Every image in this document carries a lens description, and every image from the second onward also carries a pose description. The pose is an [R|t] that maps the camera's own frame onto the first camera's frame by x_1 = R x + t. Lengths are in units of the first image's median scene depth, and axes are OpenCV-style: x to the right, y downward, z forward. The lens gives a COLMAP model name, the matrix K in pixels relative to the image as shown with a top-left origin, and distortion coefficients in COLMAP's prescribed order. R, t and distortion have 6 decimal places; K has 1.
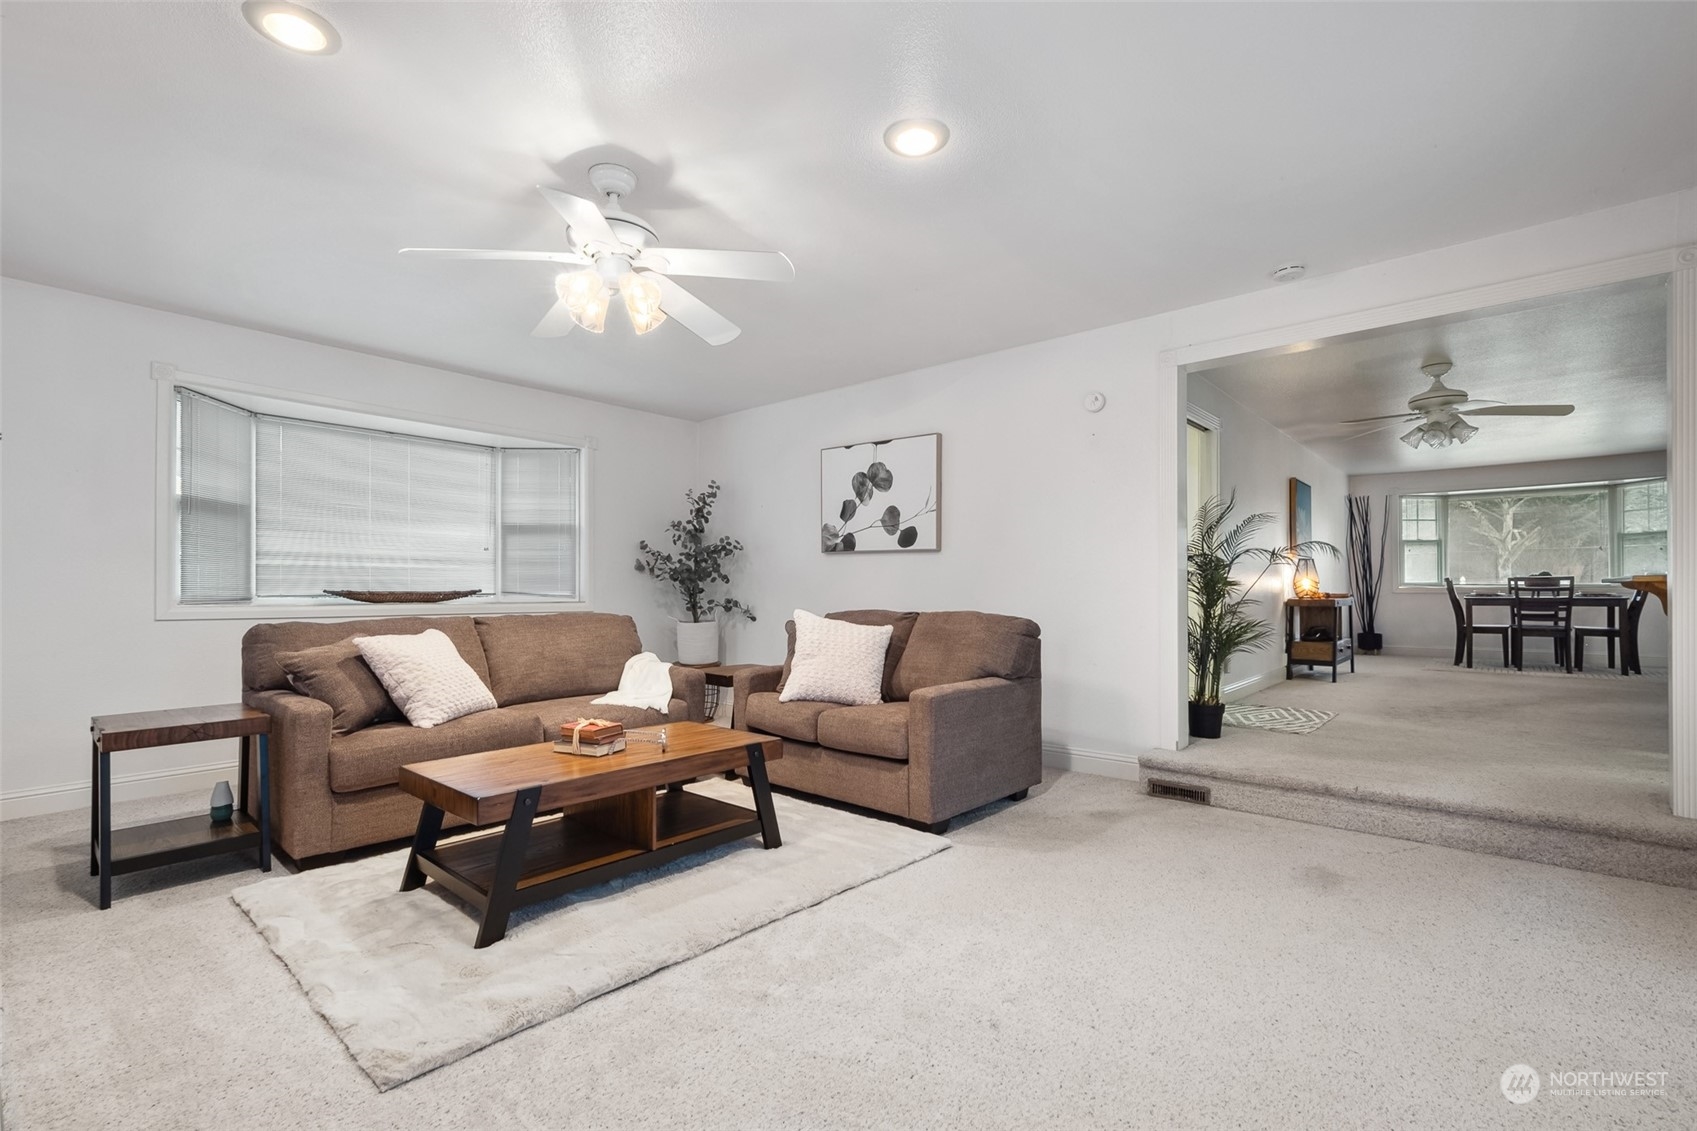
lens RADIAL K [[761.9, 0, 859.1], [0, 761.9, 577.7], [0, 0, 1]] dist [0.008634, 0.000014]
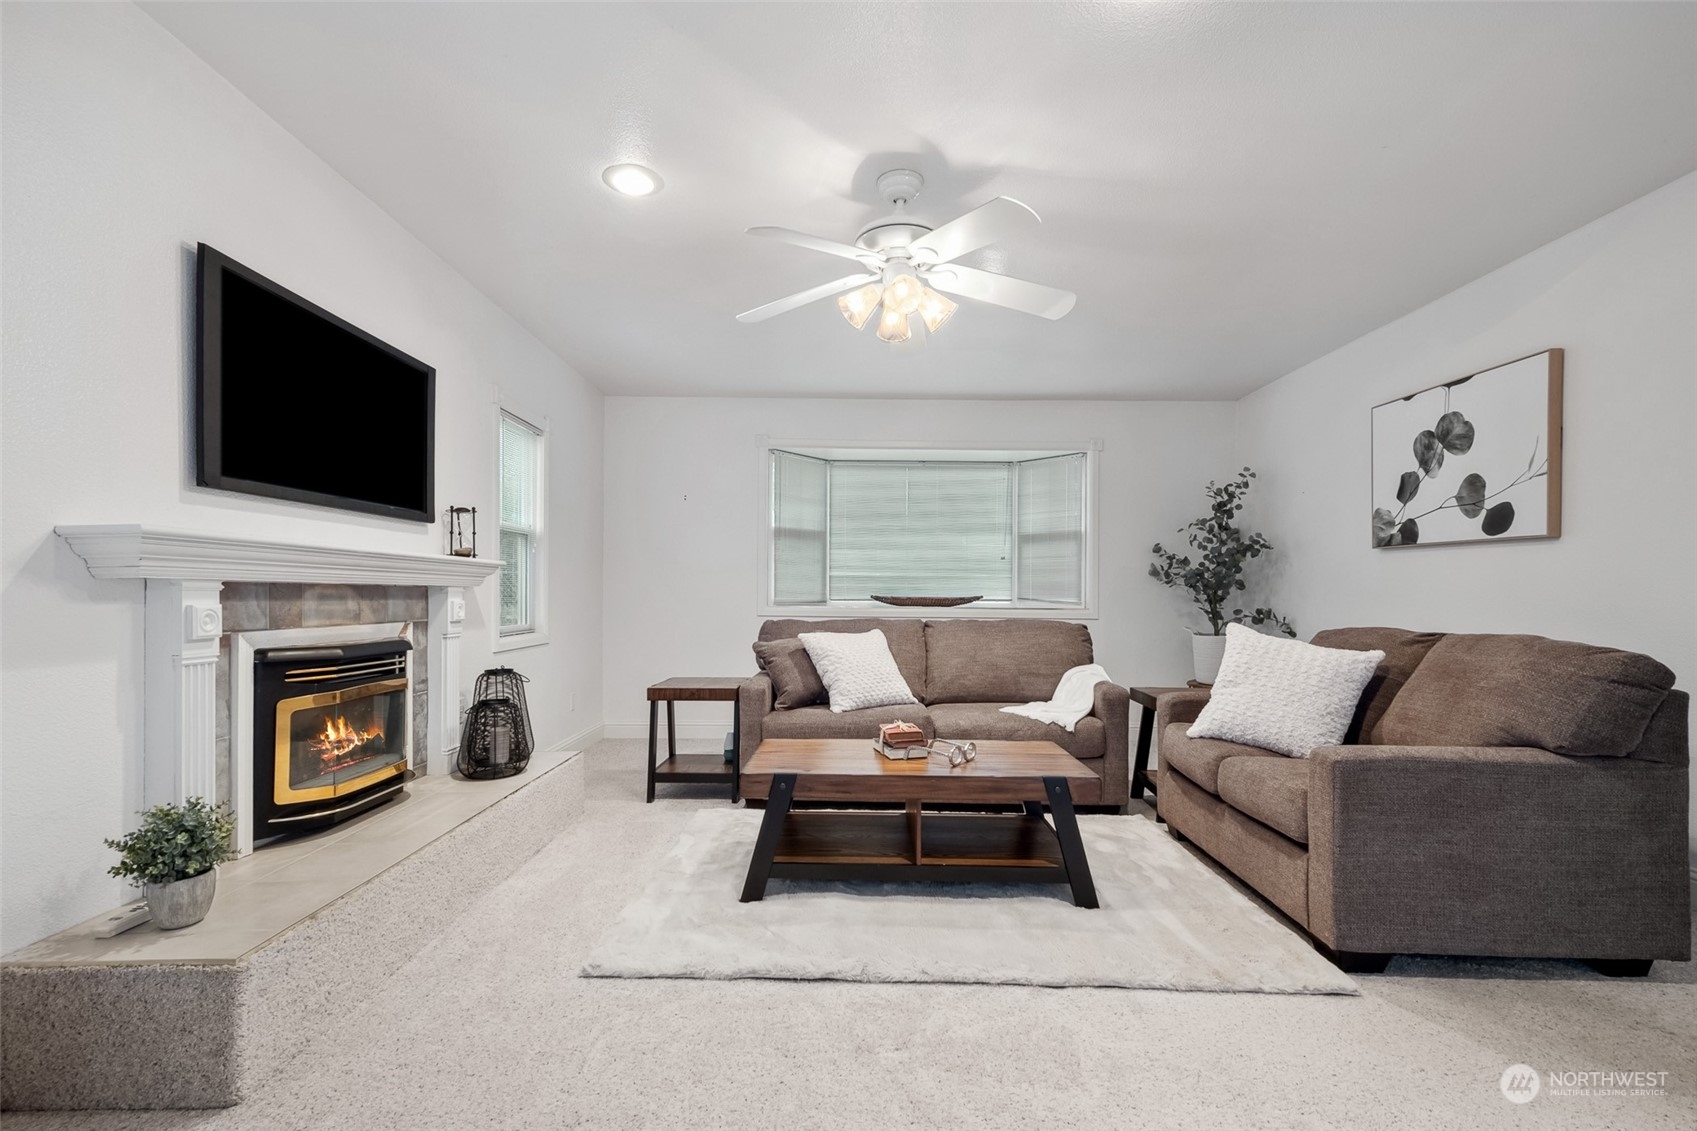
lens RADIAL K [[761.9, 0, 853.1], [0, 761.9, 589.6], [0, 0, 1]] dist [0.008634, 0.000014]
pose [[0.651526, -0.000506, -0.758626, 0.273174], [0.004801, 0.999983, 0.003456, 0.002901], [0.758611, -0.005894, 0.651517, 0.205739]]
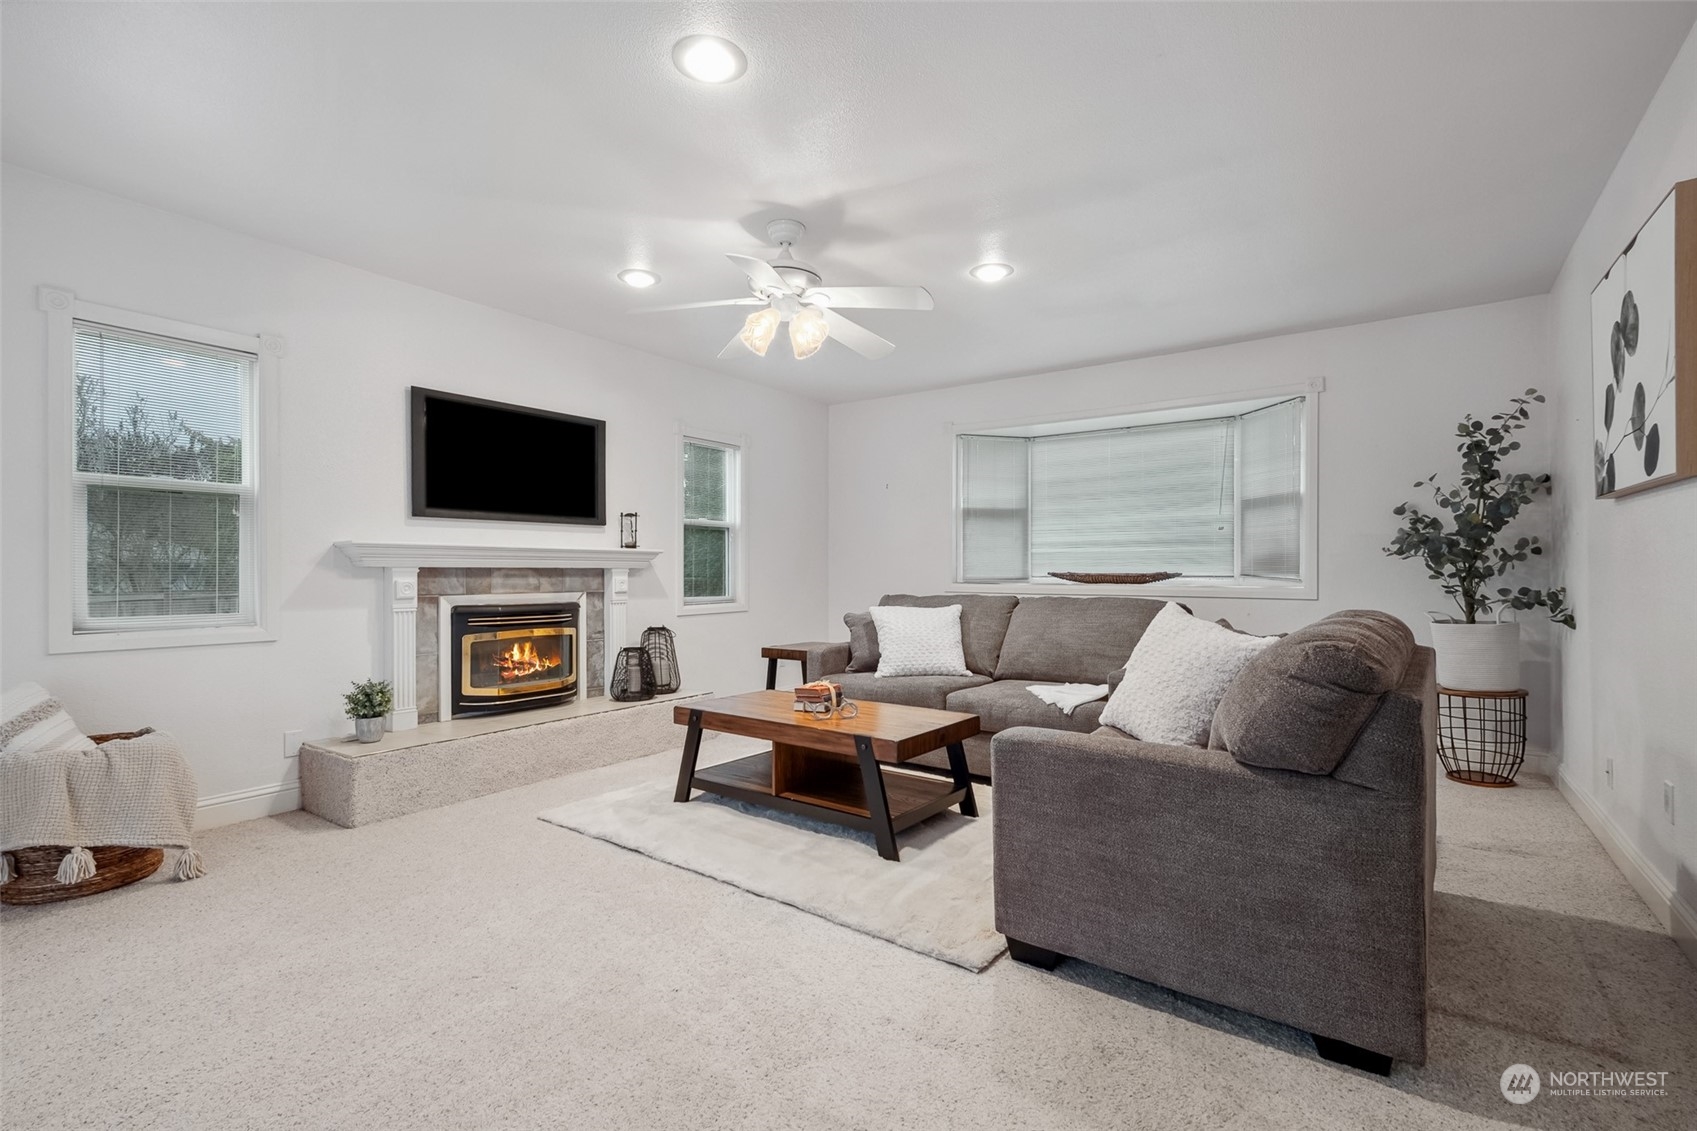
lens RADIAL K [[761.9, 0, 819.2], [0, 761.9, 568.1], [0, 0, 1]] dist [0.008634, 0.000014]
pose [[0.082178, -0.003958, -0.996610, 0.601600], [0.016178, 0.999866, -0.002637, 0.008462], [0.996486, -0.015906, 0.082231, 0.651748]]
